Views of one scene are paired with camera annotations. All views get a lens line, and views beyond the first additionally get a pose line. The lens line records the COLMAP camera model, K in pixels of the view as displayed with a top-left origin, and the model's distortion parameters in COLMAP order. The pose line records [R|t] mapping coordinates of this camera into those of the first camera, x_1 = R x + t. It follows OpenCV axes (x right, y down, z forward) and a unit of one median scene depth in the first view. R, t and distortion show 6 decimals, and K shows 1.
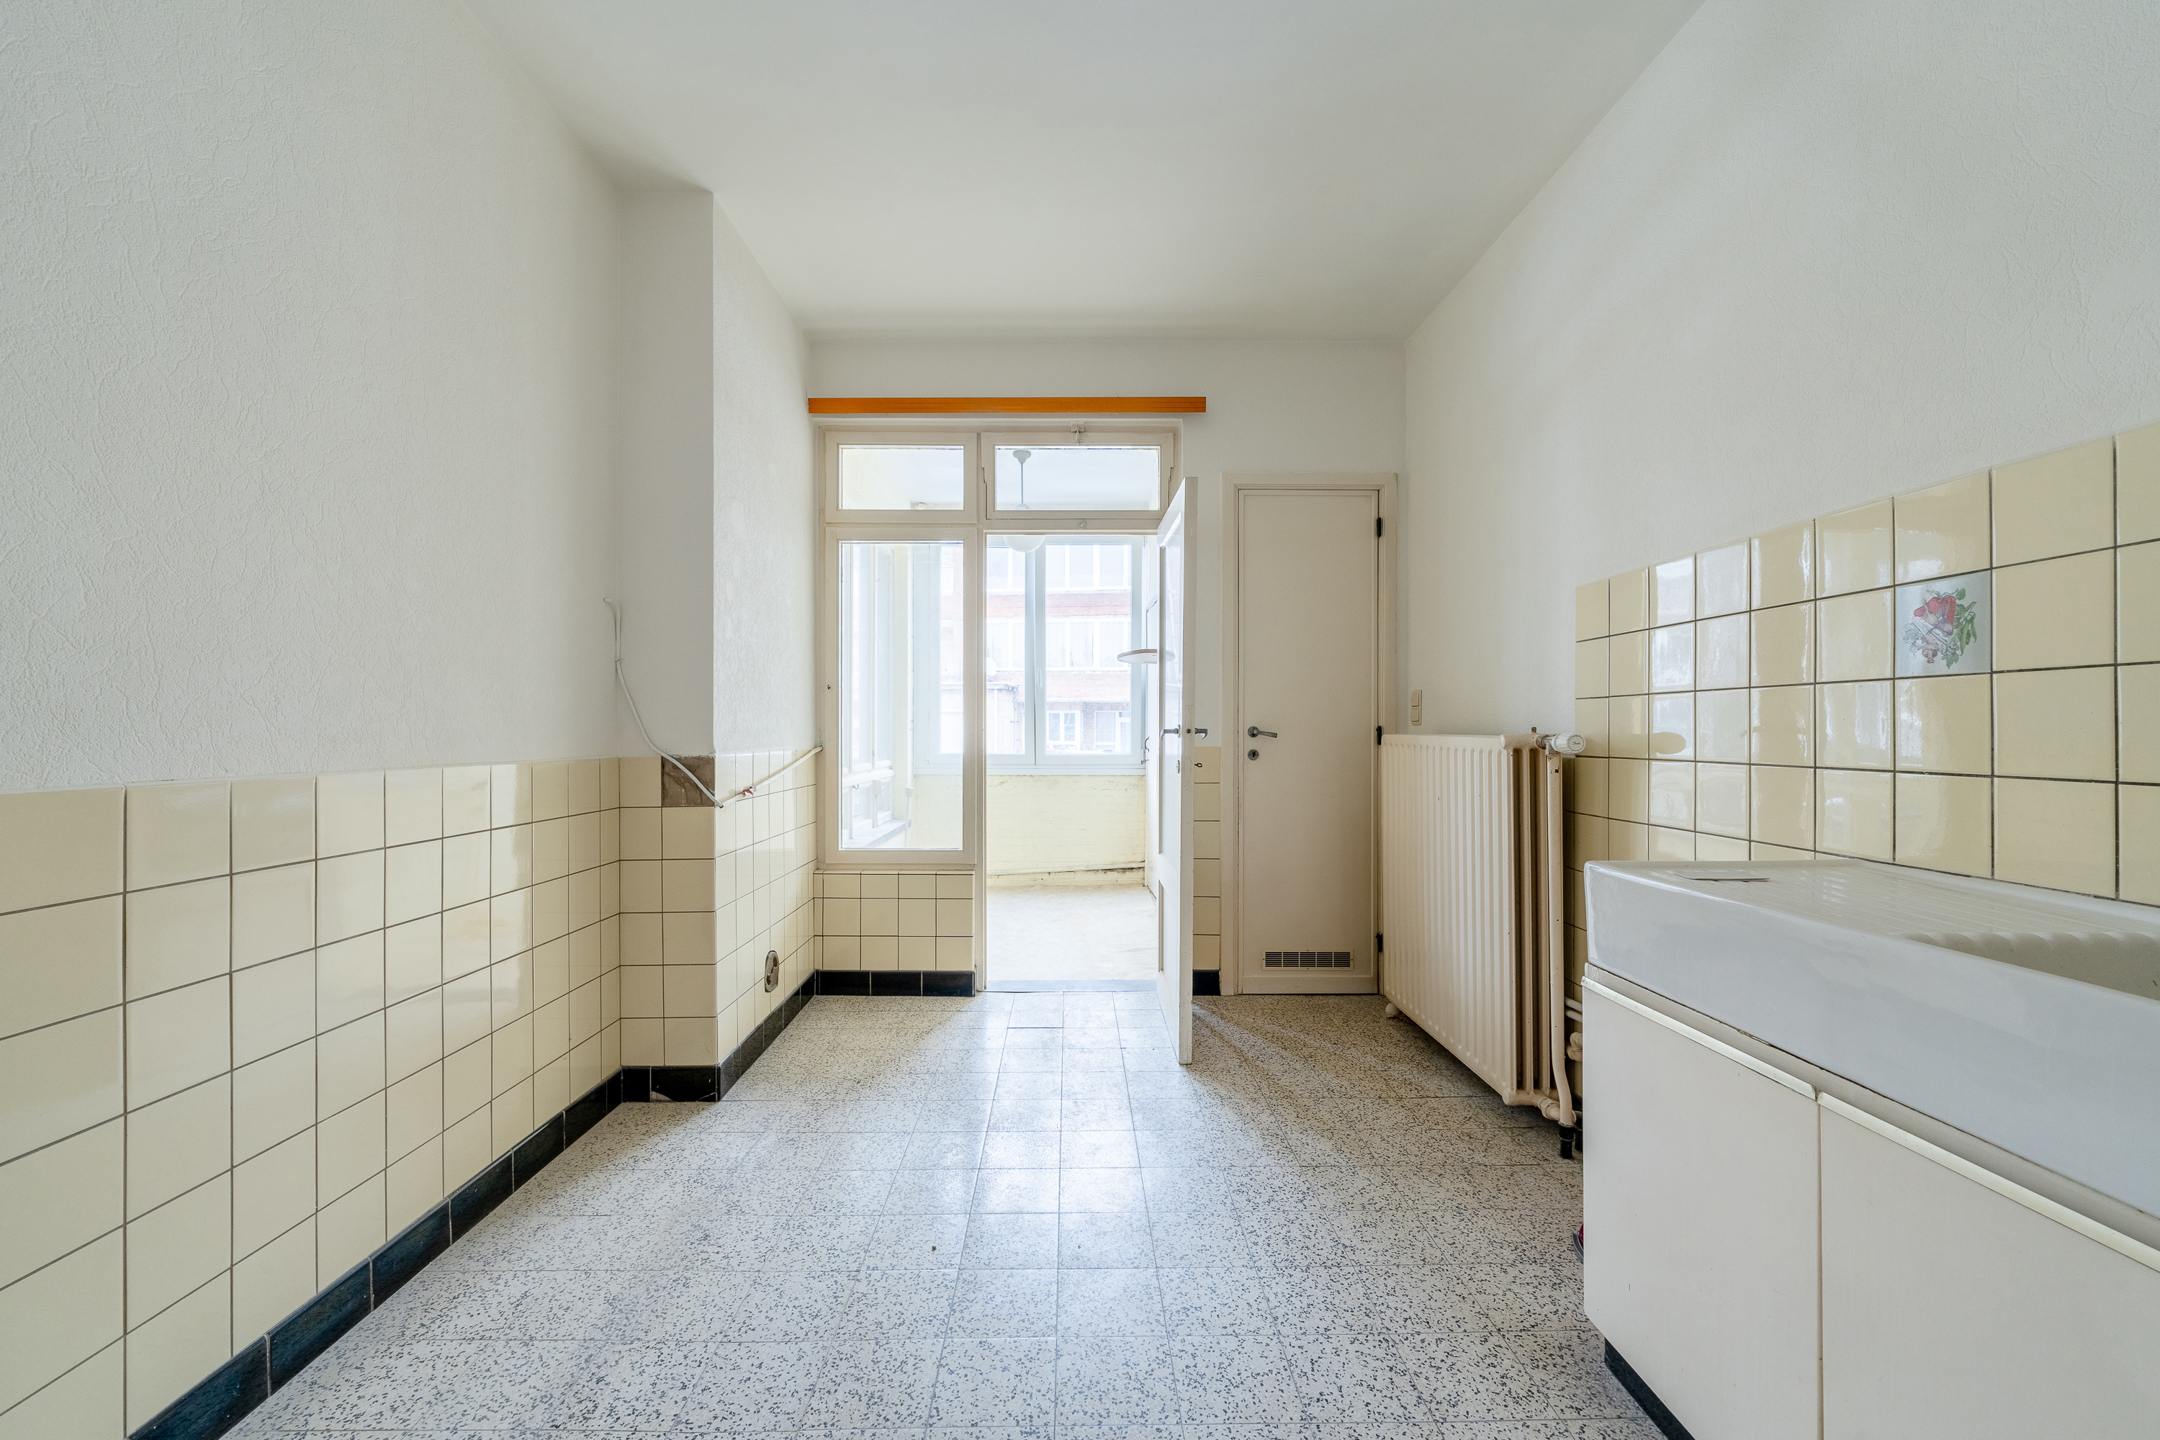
lens RADIAL K [[873.9, 0, 1079.5], [0, 873.9, 726.1], [0, 0, 1]] dist [-0.004204, -0.000559]
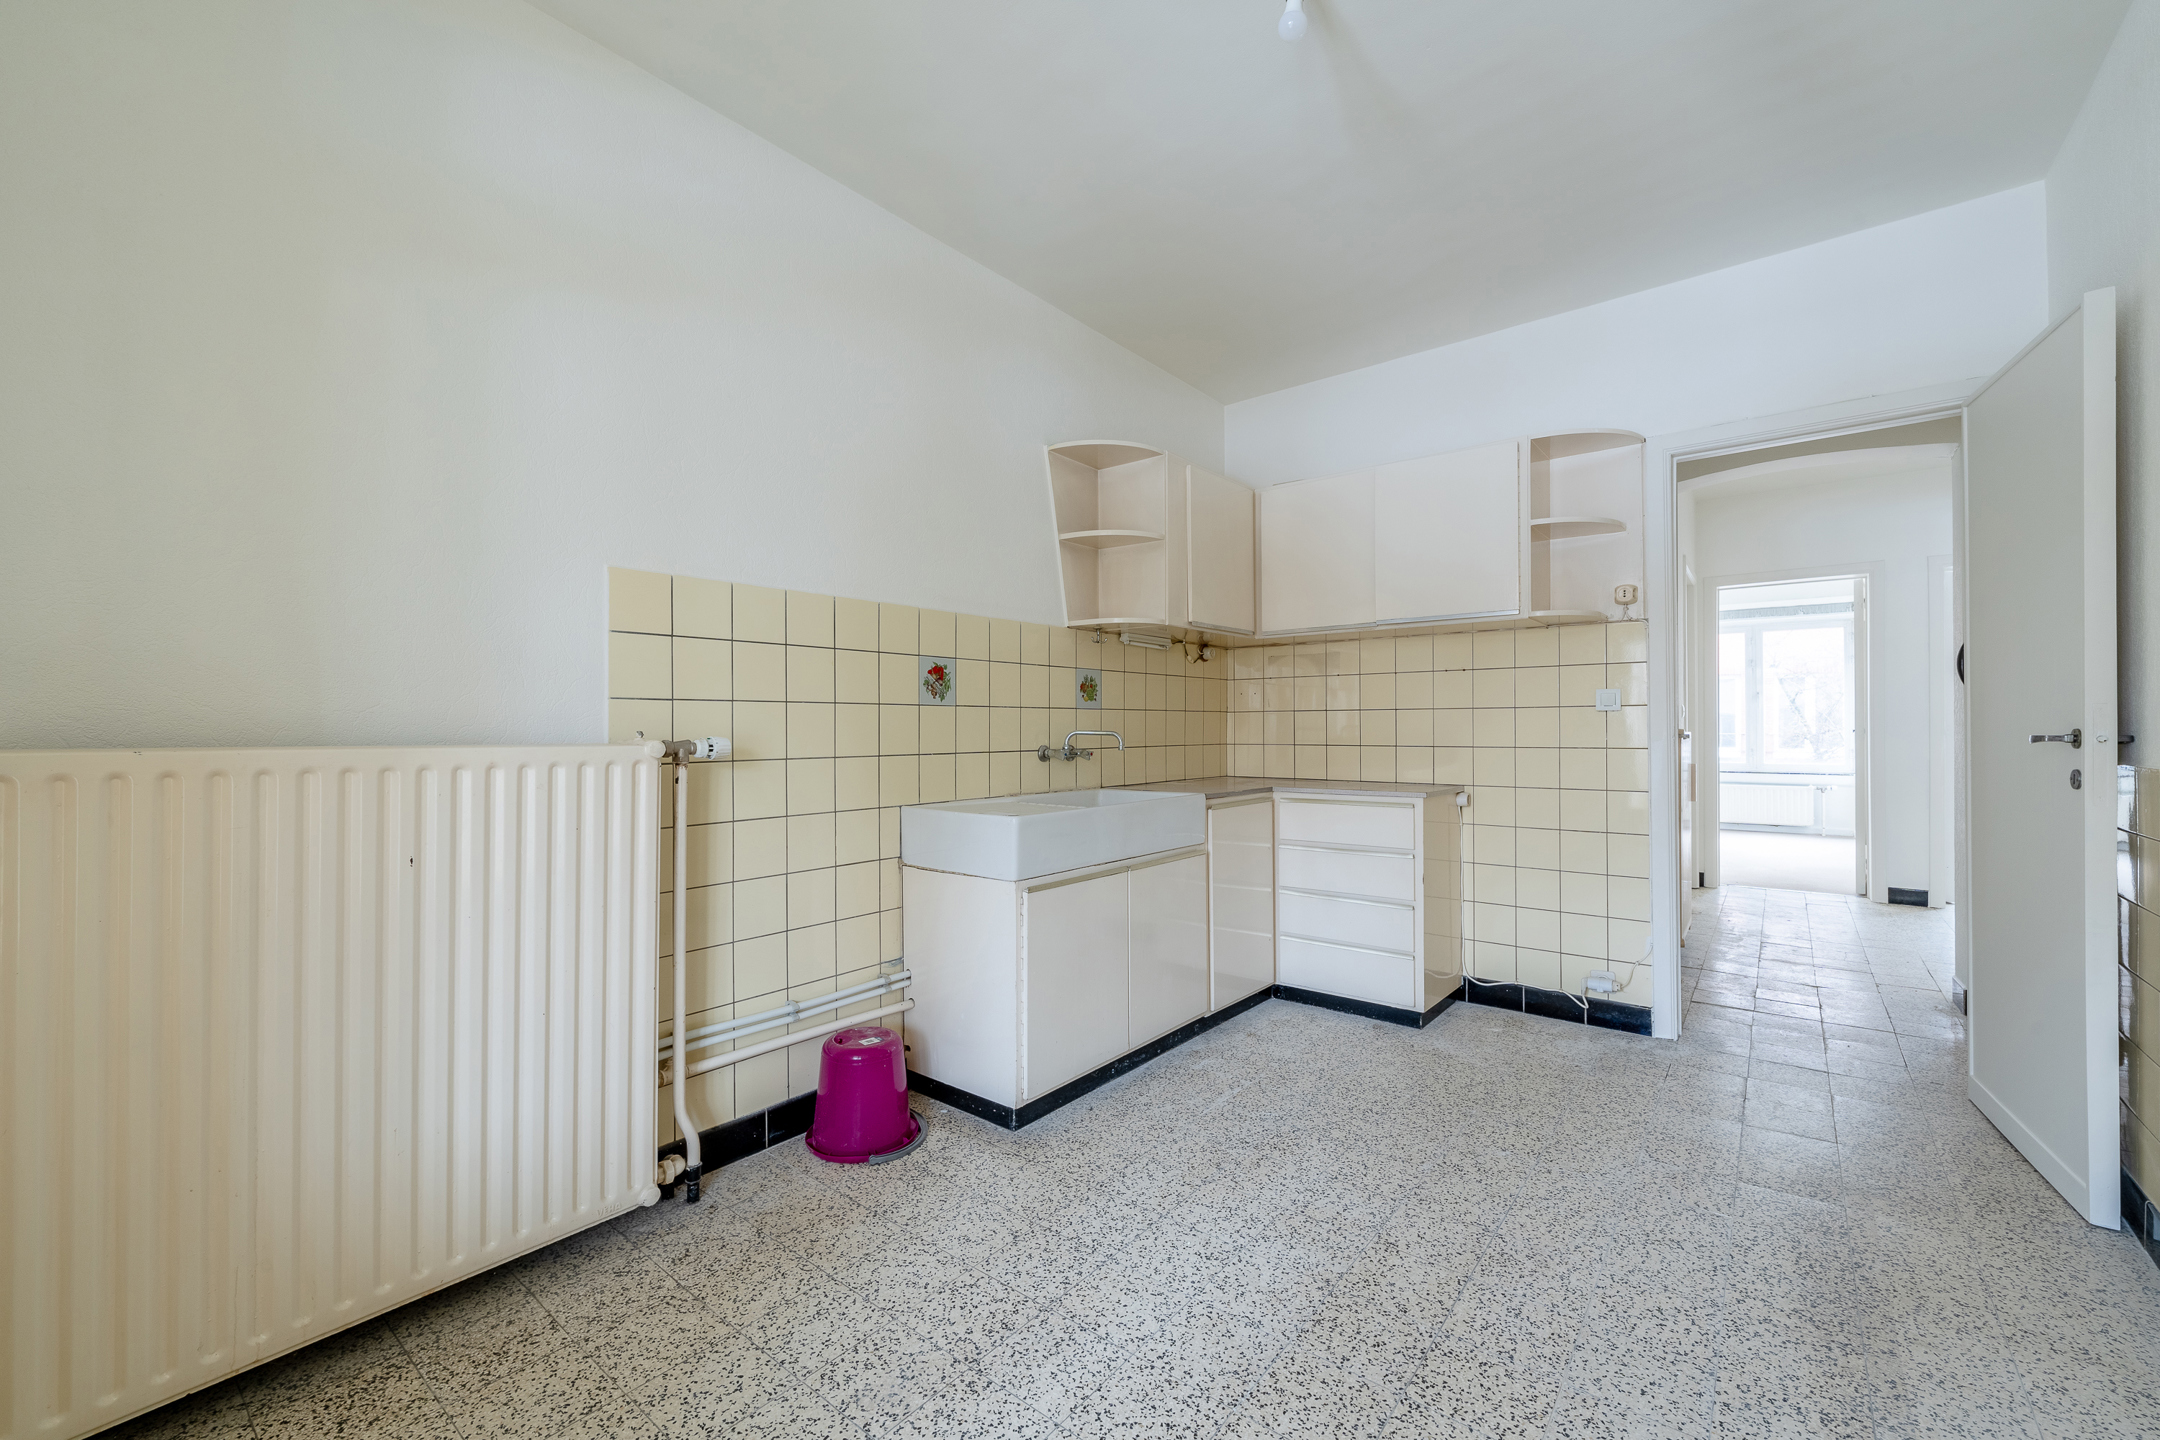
lens RADIAL K [[873.9, 0, 1076.5], [0, 873.9, 719.8], [0, 0, 1]] dist [-0.004204, -0.000559]
pose [[-0.769314, 0.008406, 0.638816, -0.460701], [0.001646, 0.999936, -0.011175, -0.000901], [-0.638869, -0.007546, -0.769278, 1.958095]]
